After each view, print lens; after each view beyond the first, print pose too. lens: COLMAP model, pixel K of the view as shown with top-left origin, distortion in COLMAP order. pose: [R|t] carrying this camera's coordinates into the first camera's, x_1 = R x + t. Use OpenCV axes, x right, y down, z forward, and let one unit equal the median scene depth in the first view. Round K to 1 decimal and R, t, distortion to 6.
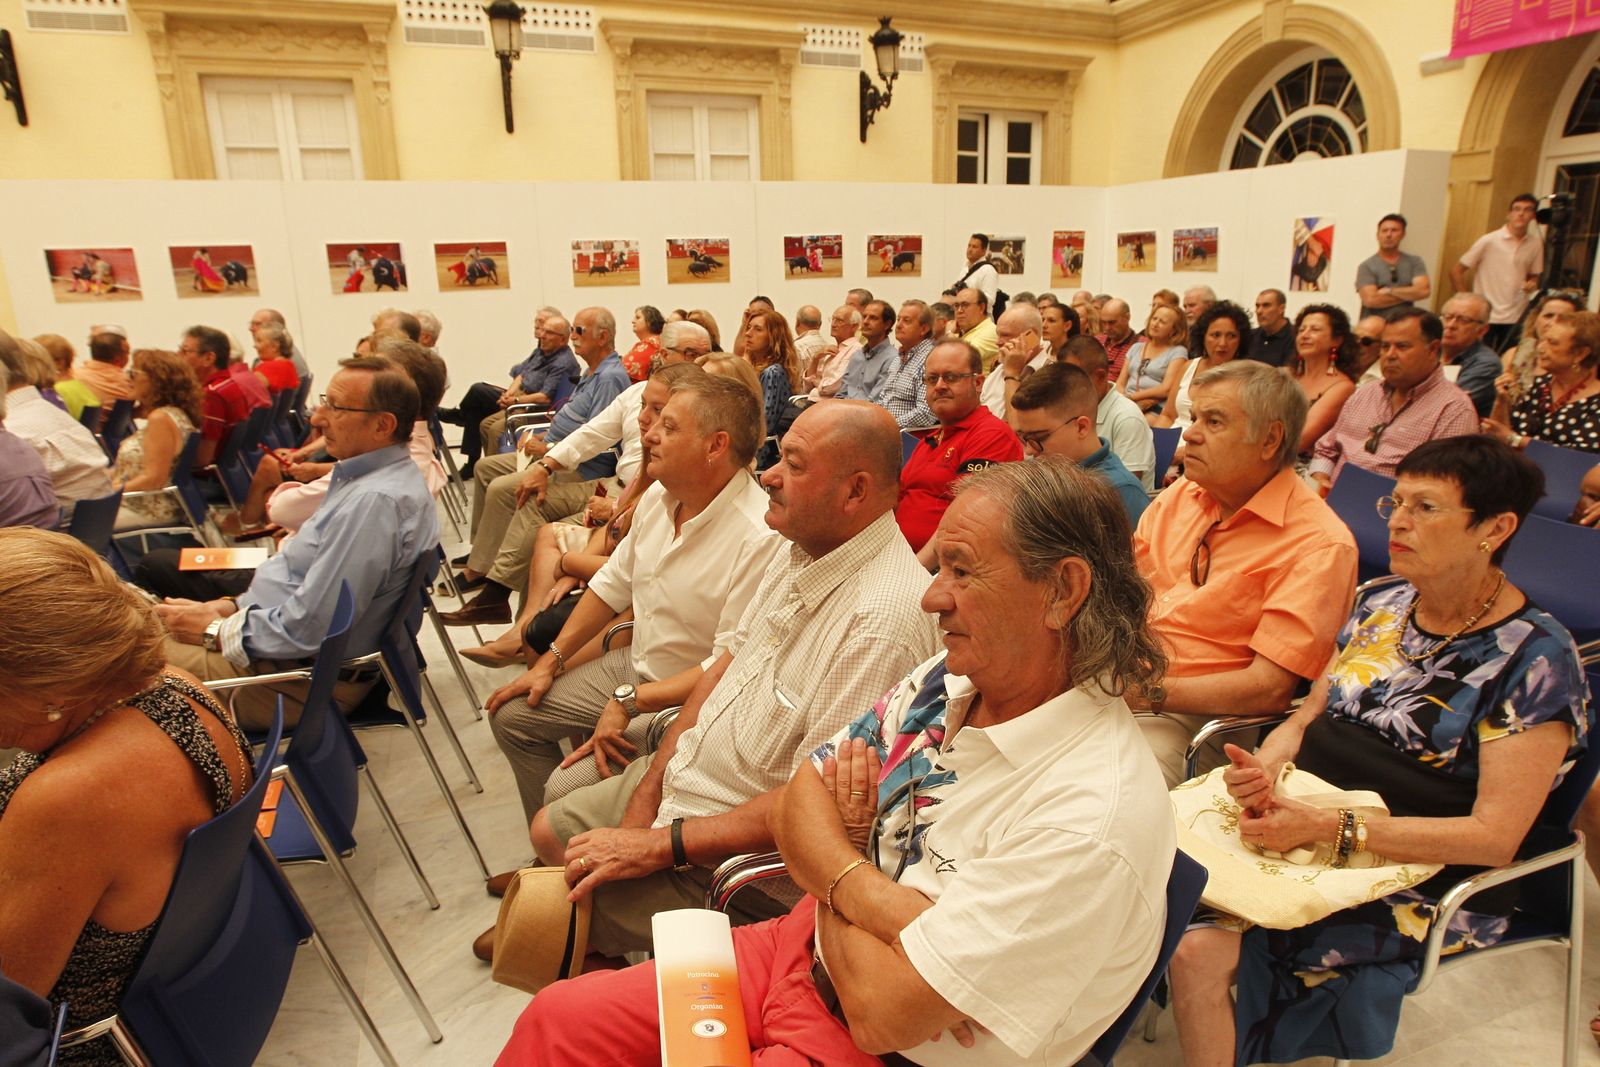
lens RADIAL K [[973.2, 0, 800.4], [0, 973.2, 540.5], [0, 0, 1]] dist [-0.071201, 0.043787]
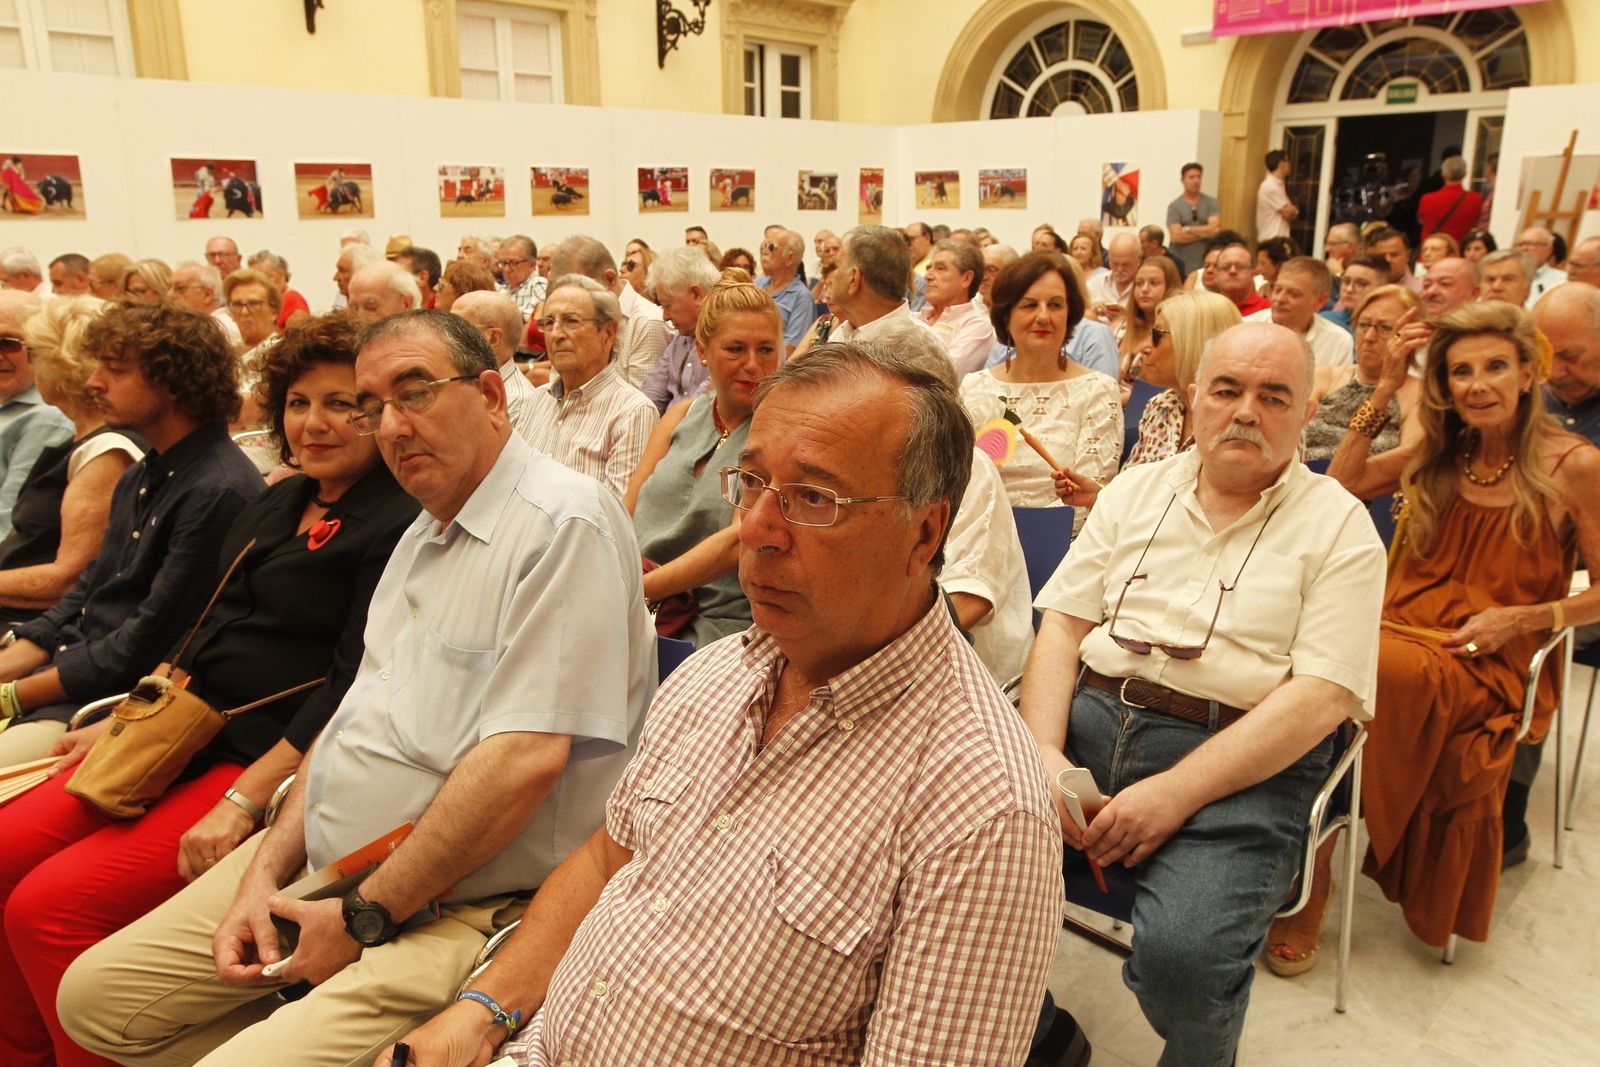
lens RADIAL K [[1224.9, 0, 802.6], [0, 1224.9, 533.7], [0, 0, 1]] dist [-0.053103, 0.063740]
pose [[0.900394, -0.097006, 0.424124, -0.429300], [0.102839, 0.994656, 0.009177, 0.050124], [-0.422747, 0.035354, 0.905558, -0.142227]]
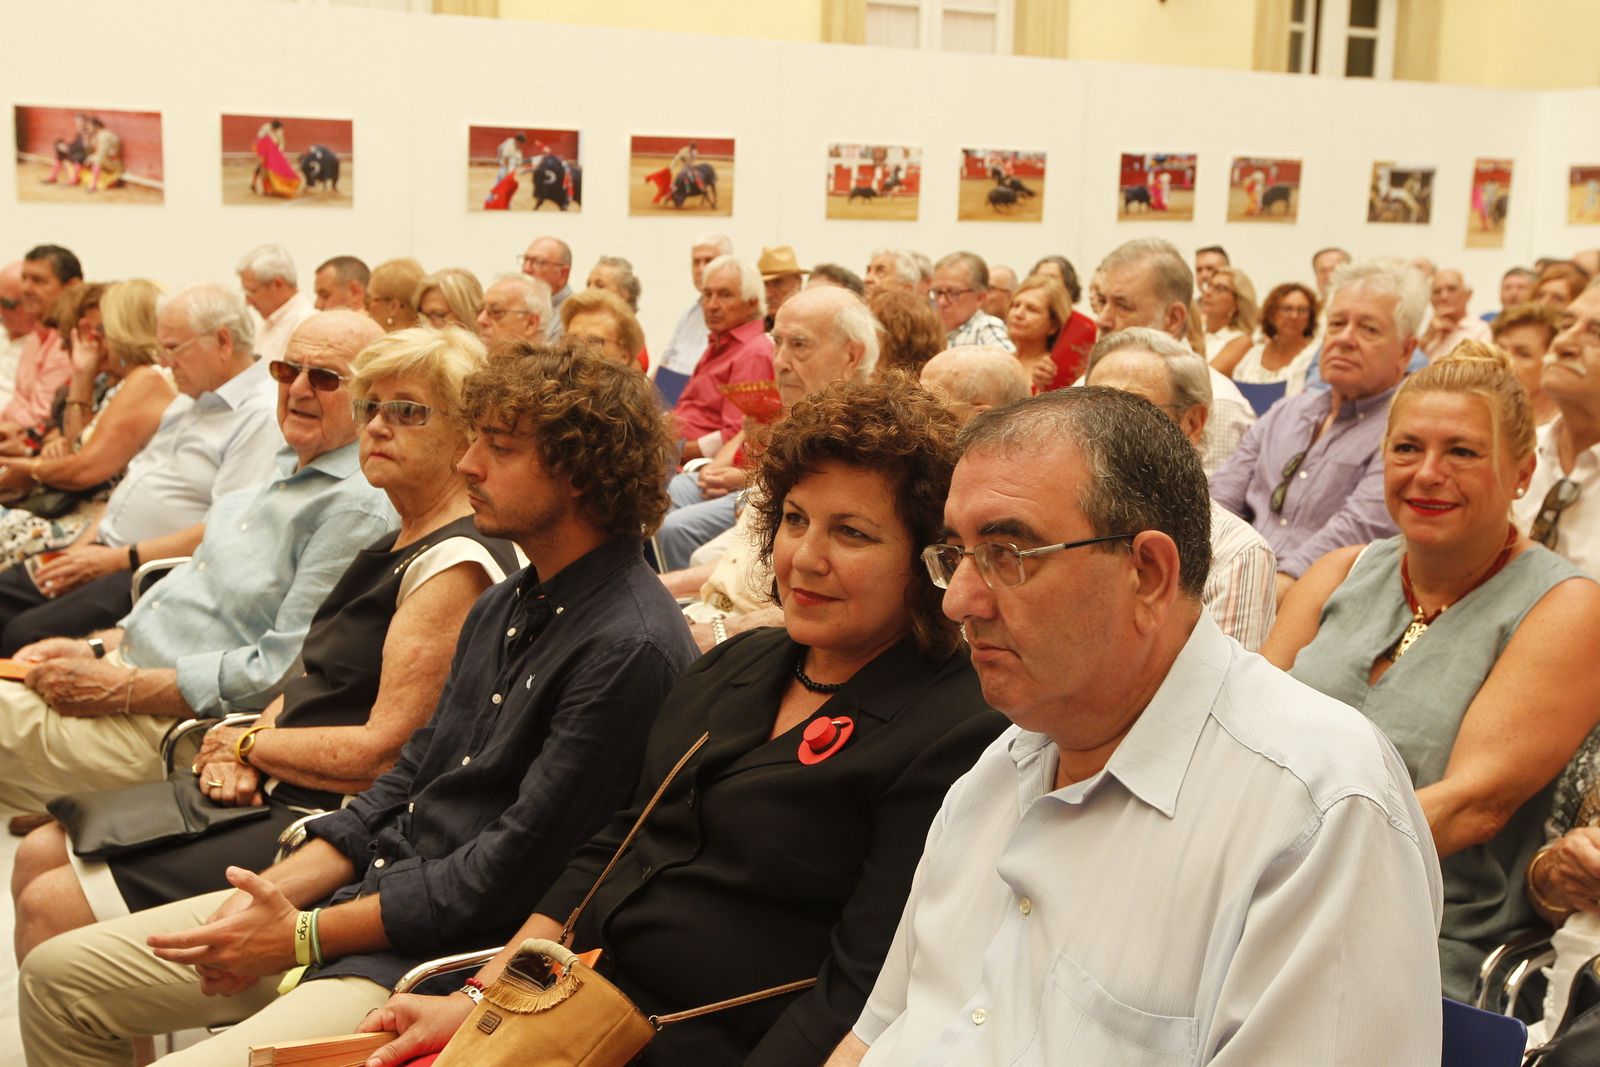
lens RADIAL K [[1881.3, 0, 800.0], [0, 1881.3, 533.5], [0, 0, 1]] dist [-0.004250, 0.142797]
pose [[0.982418, 0.008436, 0.186505, -0.455891], [0.009536, 0.995407, -0.095257, 0.040338], [-0.186452, 0.095360, 0.977825, -0.112513]]
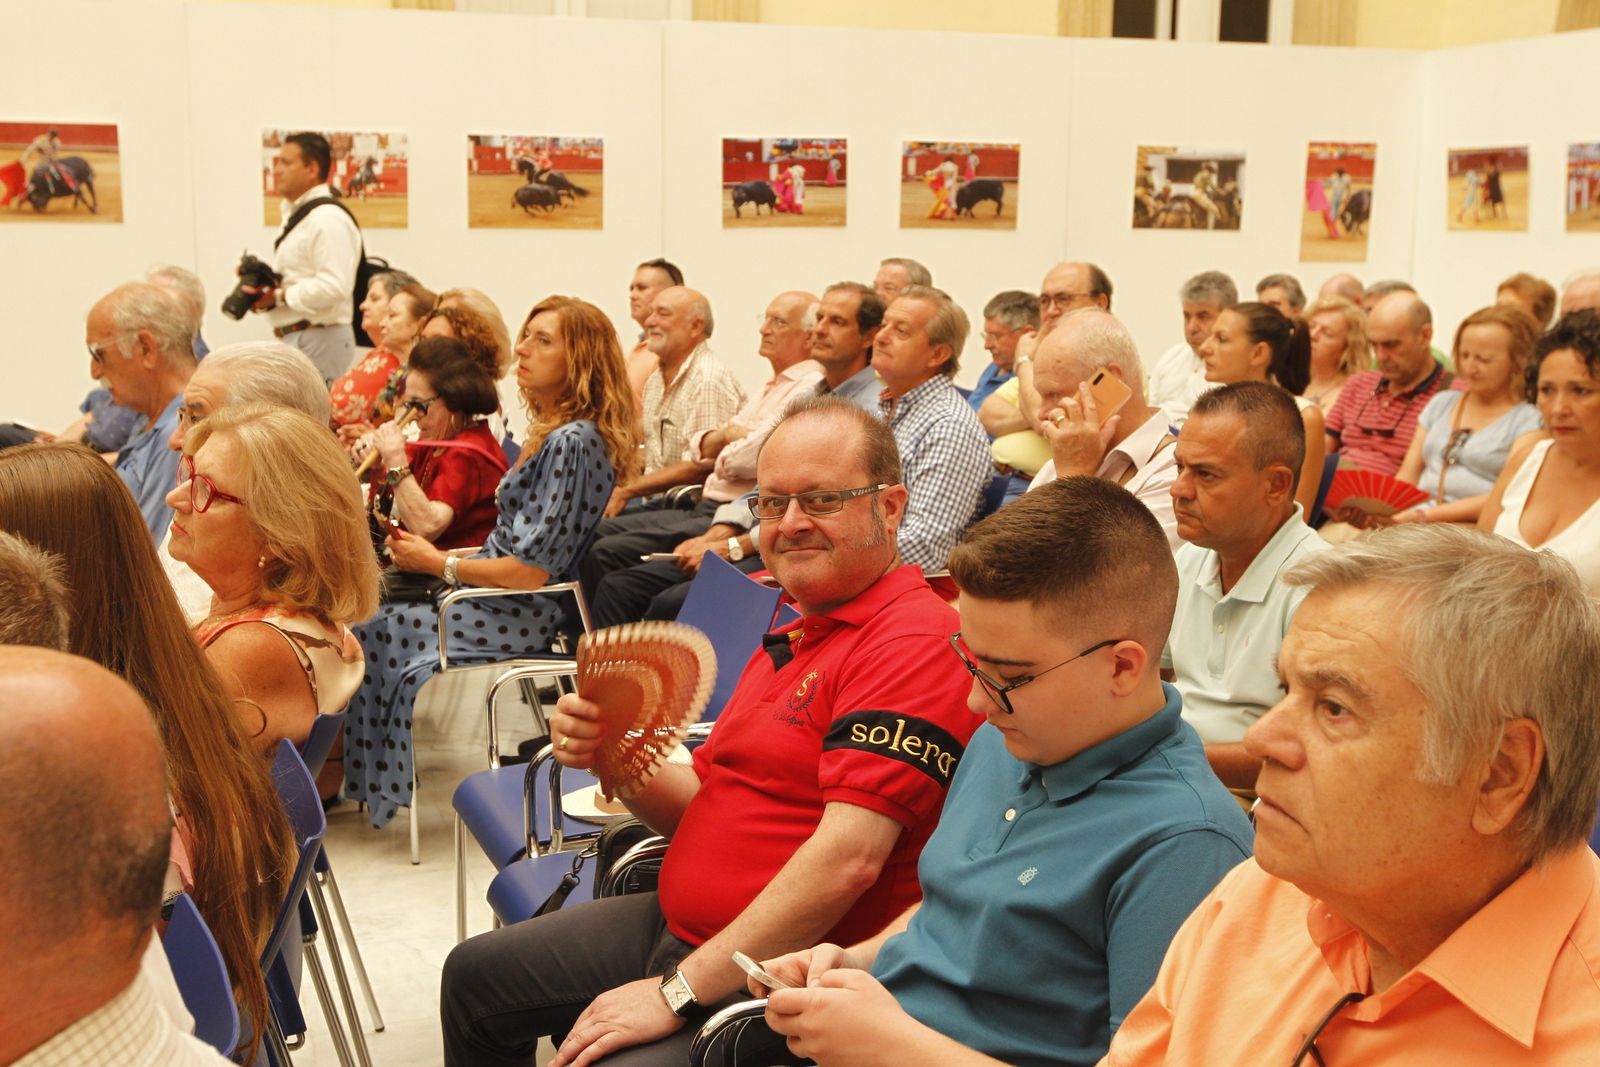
lens RADIAL K [[1971.0, 0, 800.0], [0, 1971.0, 533.5], [0, 0, 1]] dist [-0.005070, 0.178704]
pose [[0.998862, 0.038263, -0.028478, 0.058038], [-0.041075, 0.993541, -0.105776, -0.022674], [0.024247, 0.106825, 0.993982, 0.066331]]
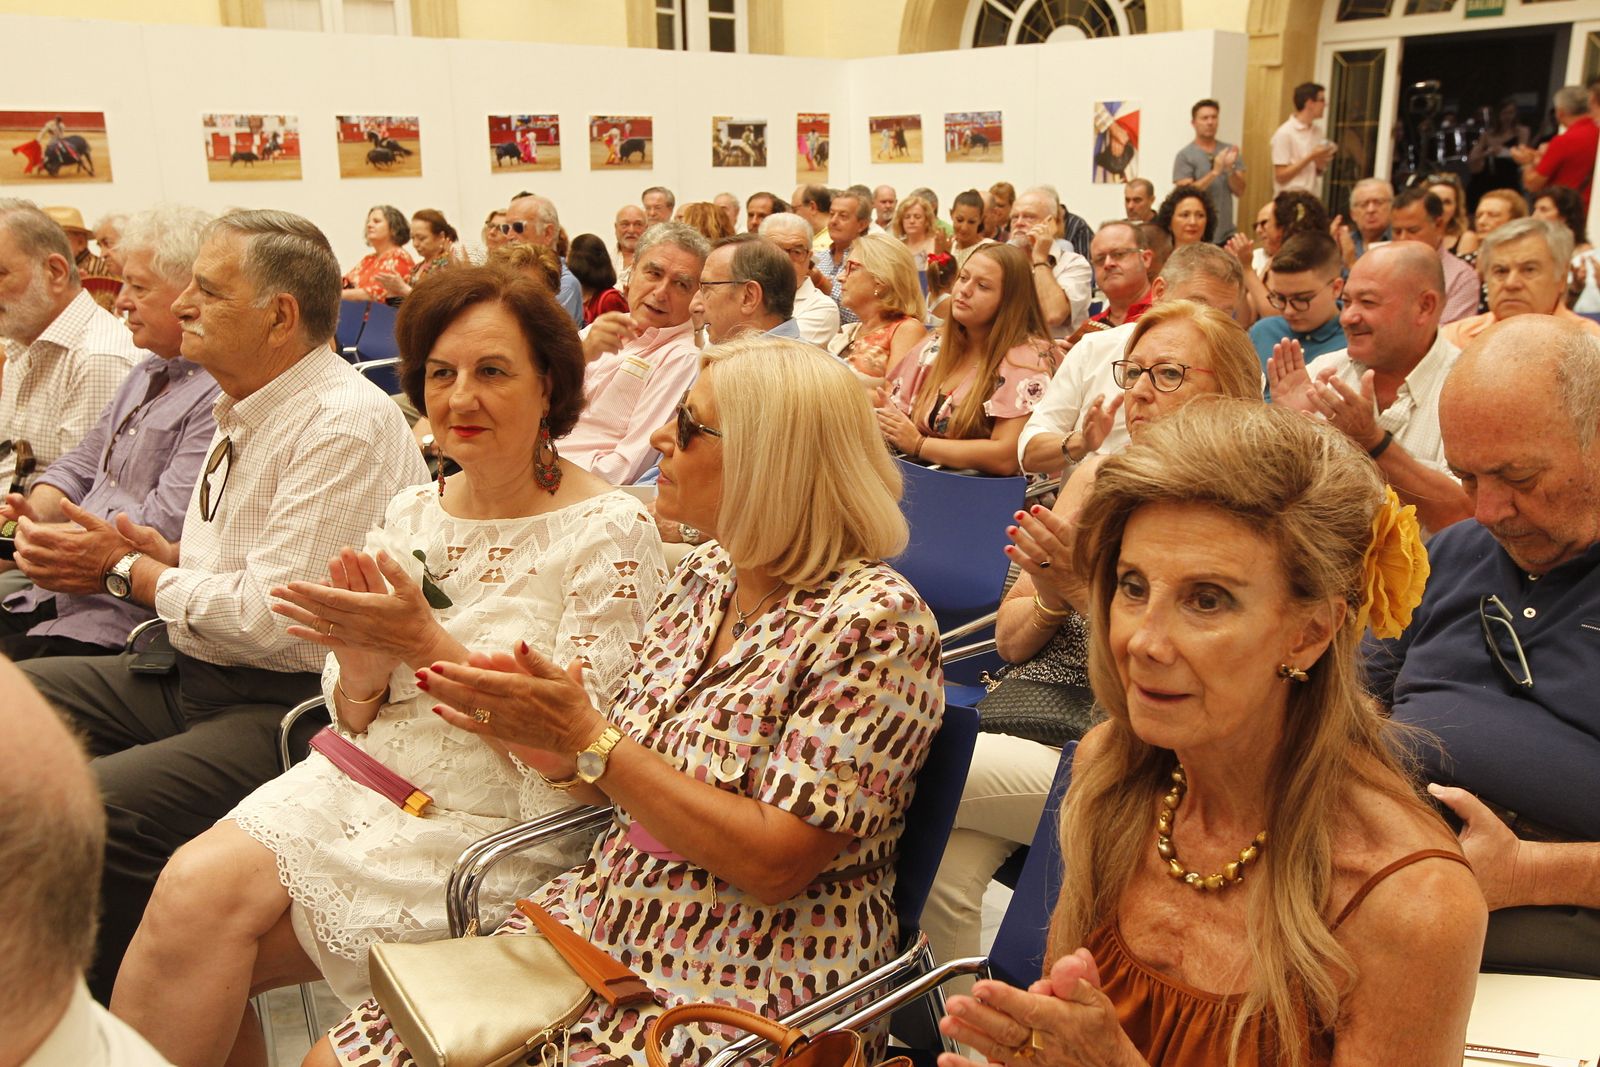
lens RADIAL K [[1371.5, 0, 800.0], [0, 1371.5, 533.5], [0, 0, 1]] dist [-0.037904, 0.071248]
pose [[0.916250, -0.098099, 0.388411, -0.246176], [0.102517, 0.994687, 0.009390, 0.021171], [-0.387268, 0.031215, 0.921438, -0.052659]]
